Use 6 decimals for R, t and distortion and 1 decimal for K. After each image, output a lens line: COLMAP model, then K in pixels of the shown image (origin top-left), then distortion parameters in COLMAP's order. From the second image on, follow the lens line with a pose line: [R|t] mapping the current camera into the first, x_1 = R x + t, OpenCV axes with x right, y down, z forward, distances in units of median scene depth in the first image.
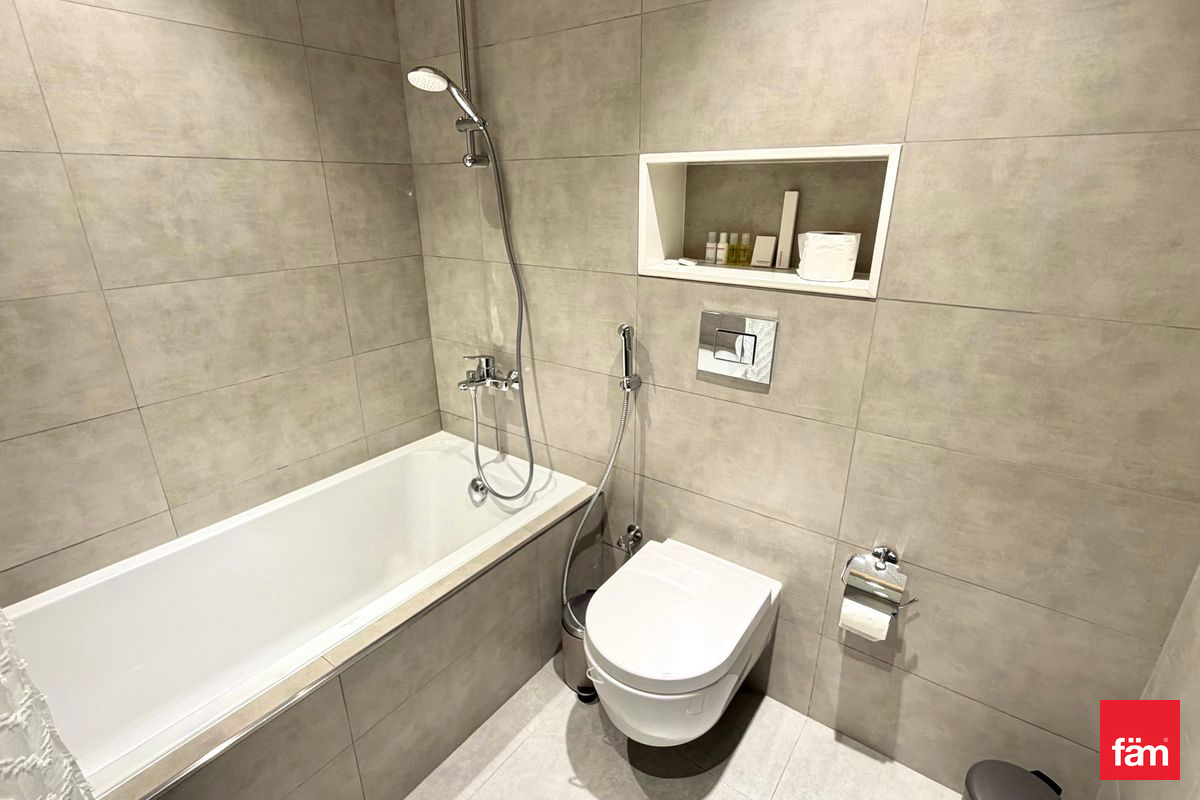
lens RADIAL K [[571.5, 0, 603.6], [0, 571.5, 401.5], [0, 0, 1]] dist [-0.002931, 0.001646]
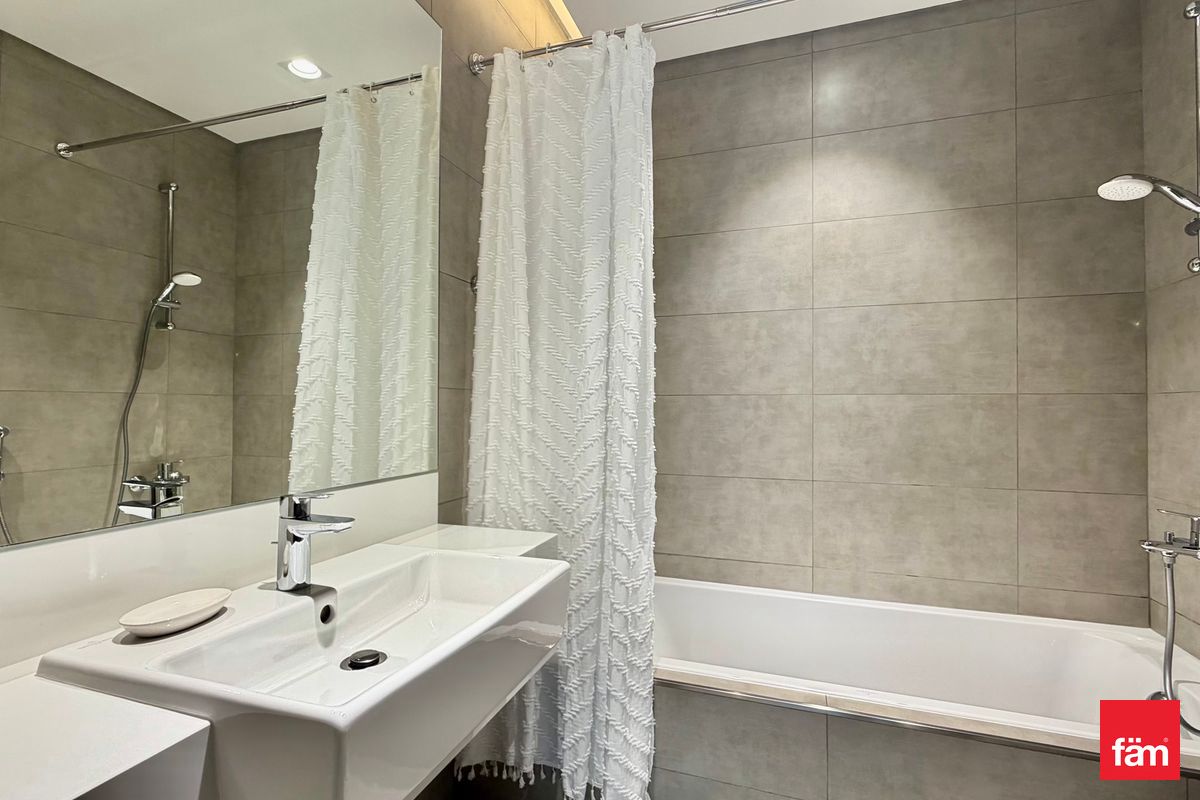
lens RADIAL K [[571.5, 0, 603.9], [0, 571.5, 398.3], [0, 0, 1]] dist [-0.002931, 0.001646]
pose [[0.289505, -0.014900, -0.957061, 0.300157], [-0.338180, 0.933801, -0.116835, 0.135996], [0.895445, 0.357483, 0.265301, 0.111802]]
